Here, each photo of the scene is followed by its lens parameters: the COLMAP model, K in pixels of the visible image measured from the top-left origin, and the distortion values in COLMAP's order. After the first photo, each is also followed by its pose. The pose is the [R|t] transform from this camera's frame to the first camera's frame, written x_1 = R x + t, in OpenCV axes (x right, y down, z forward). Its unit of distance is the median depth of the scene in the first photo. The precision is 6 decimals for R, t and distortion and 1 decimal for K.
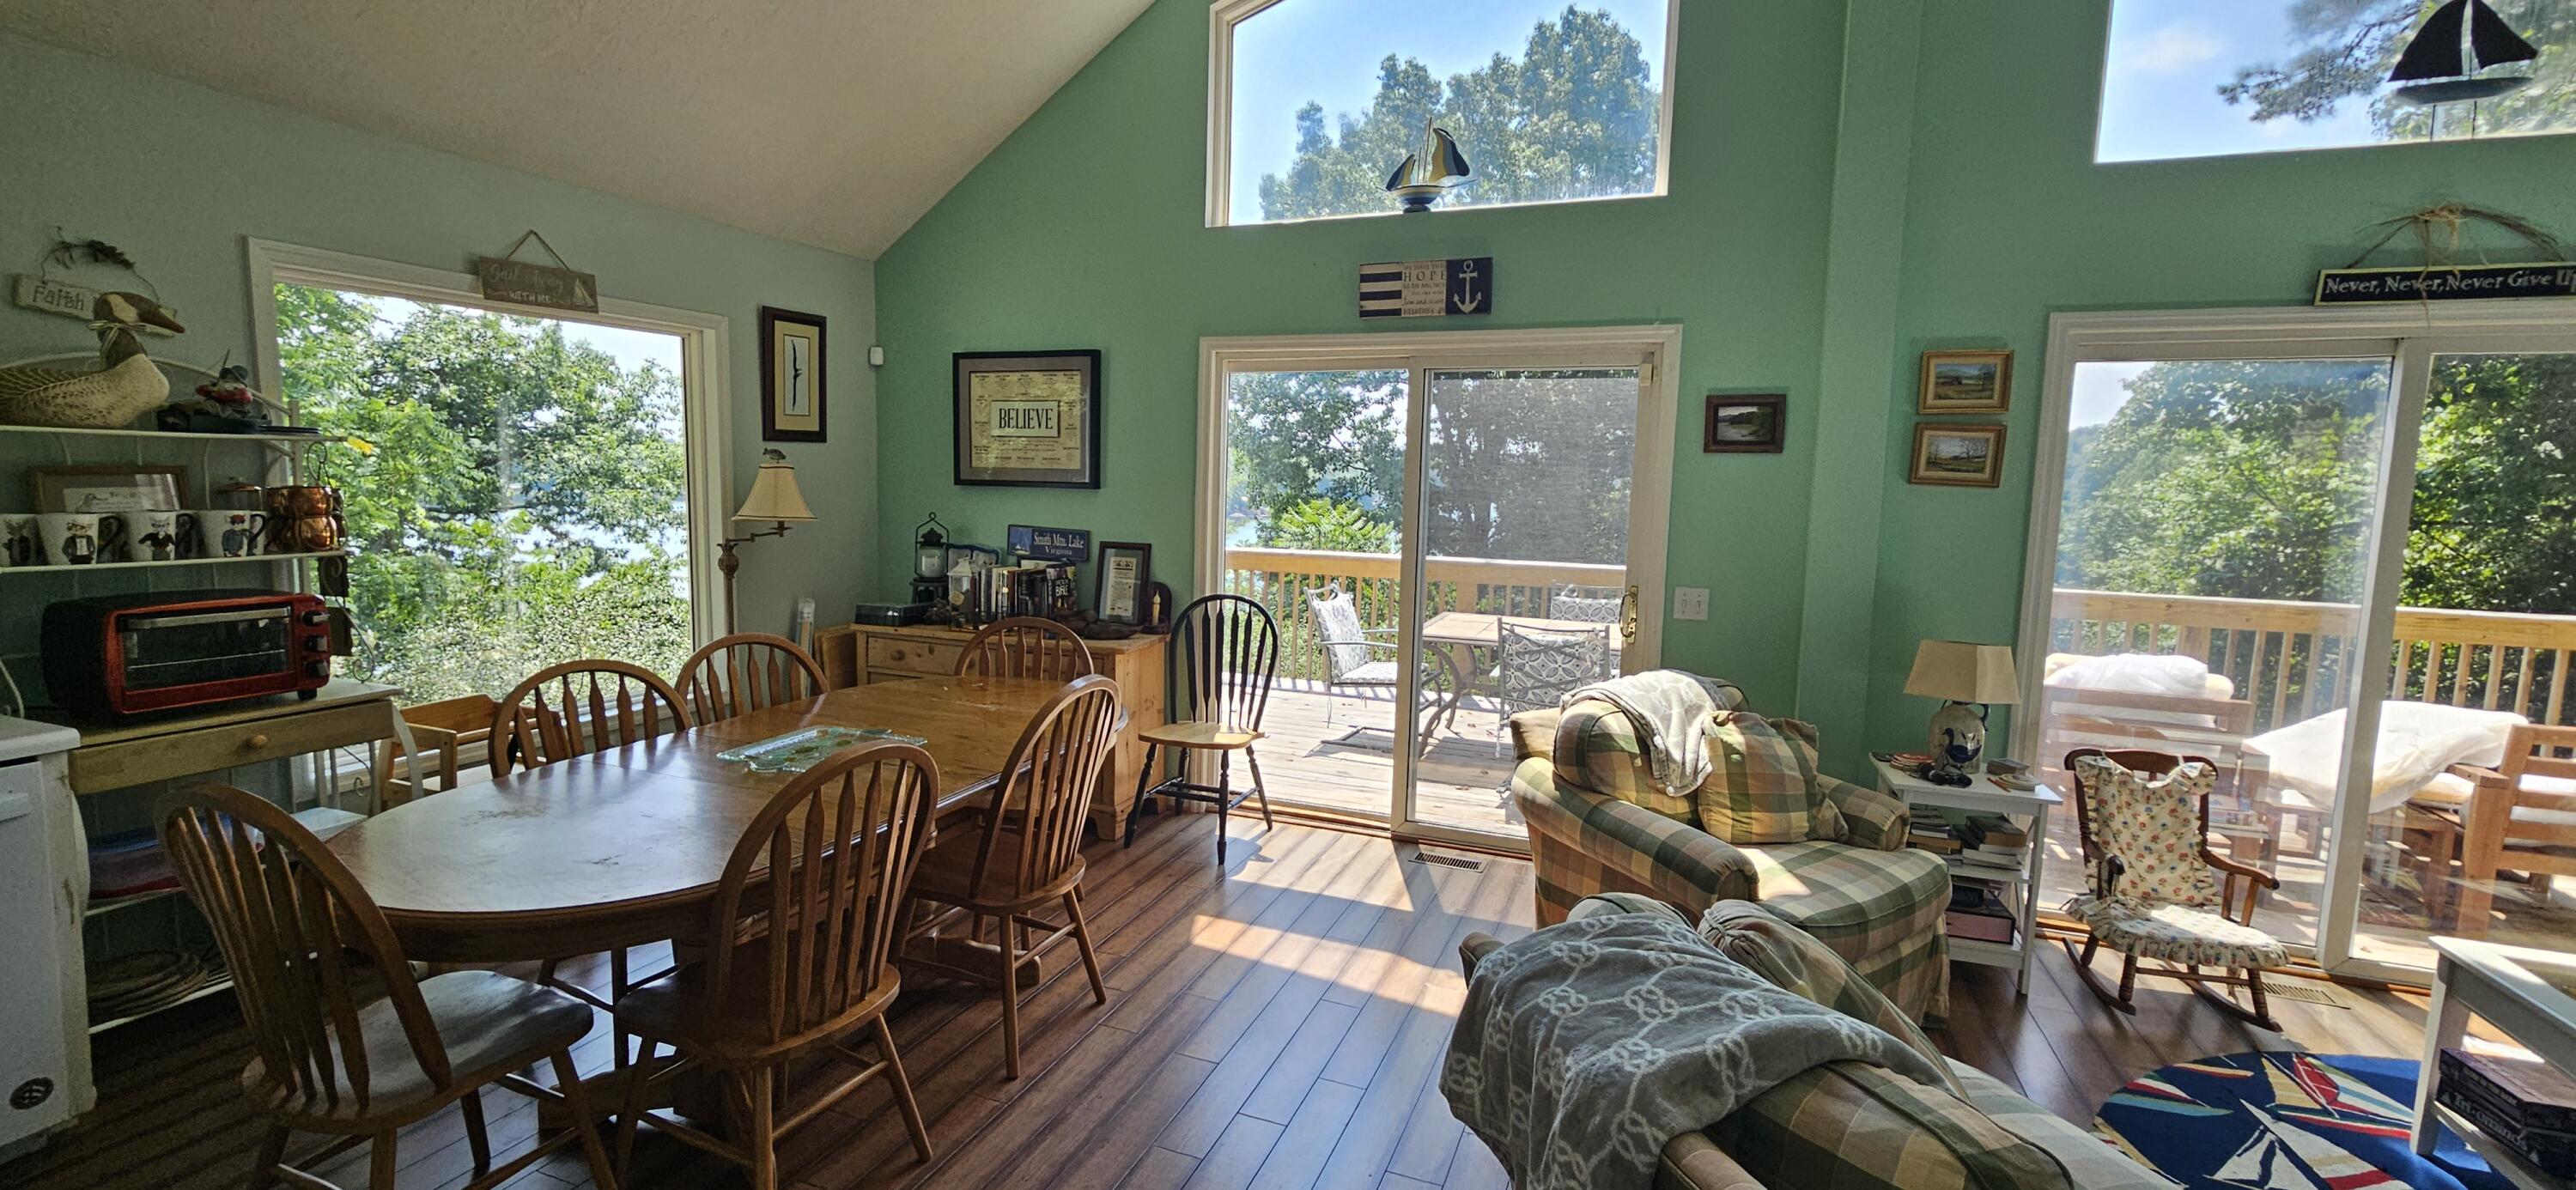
lens RADIAL K [[1100.4, 0, 1274.5], [0, 1100.4, 597.4], [0, 0, 1]] dist [-0.003379, 0.000389]
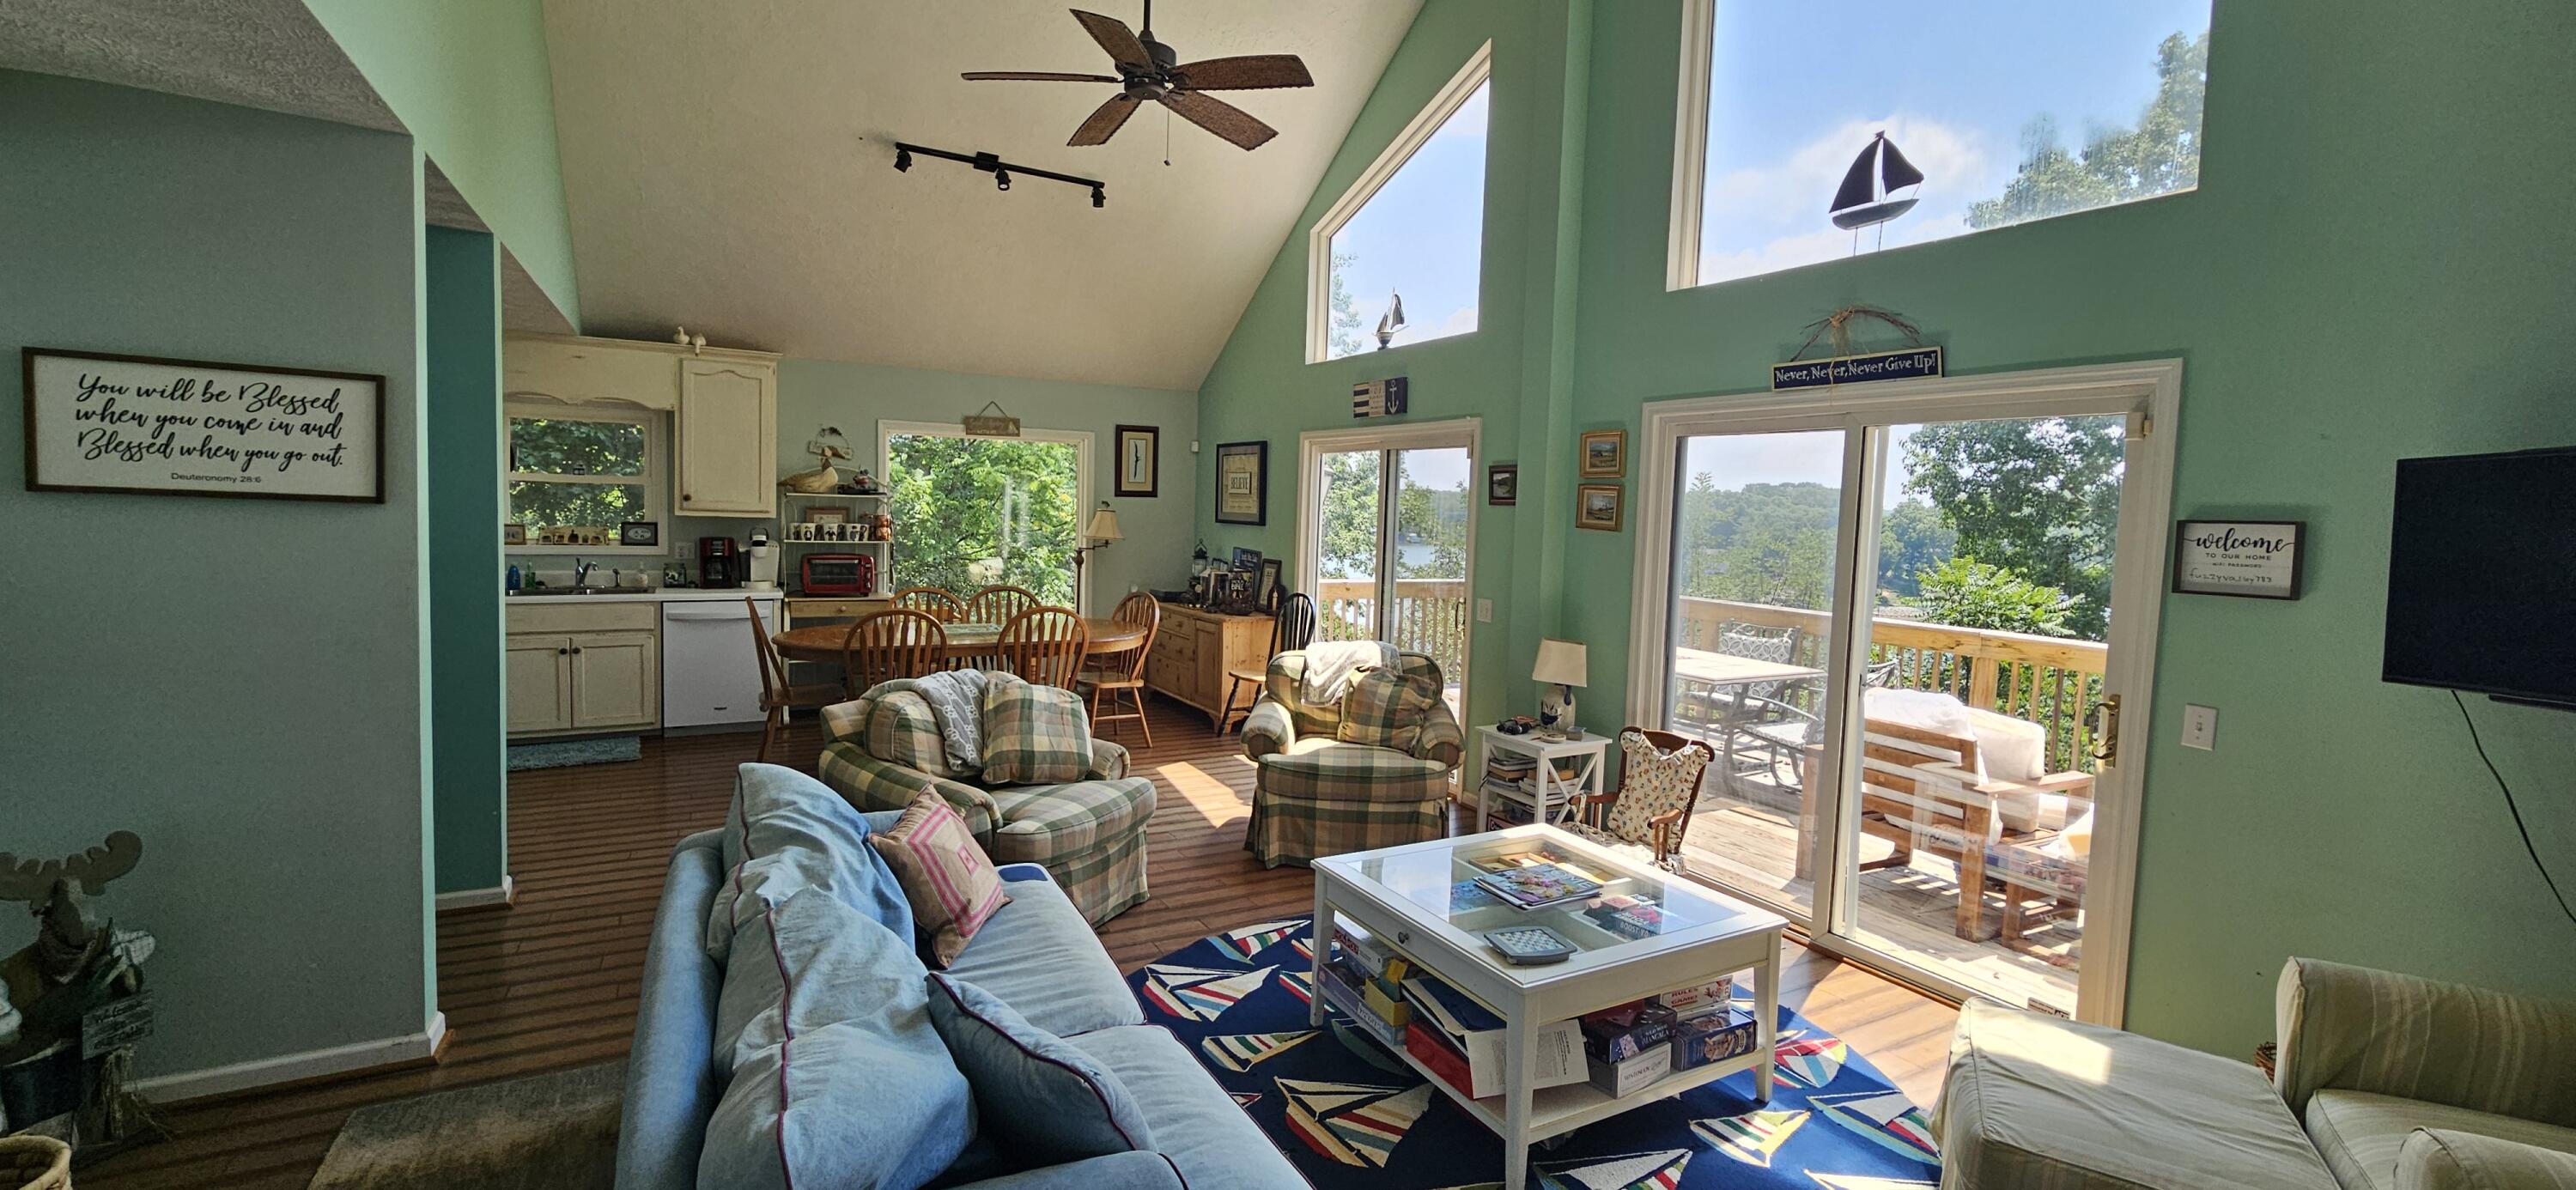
lens RADIAL K [[1100.4, 0, 1302.2], [0, 1100.4, 585.5], [0, 0, 1]] dist [-0.003379, 0.000389]
pose [[0.773847, 0.050097, -0.631388, 1.191328], [-0.085513, 0.996003, -0.025781, 0.033515], [0.627573, 0.073943, 0.775039, -0.279649]]
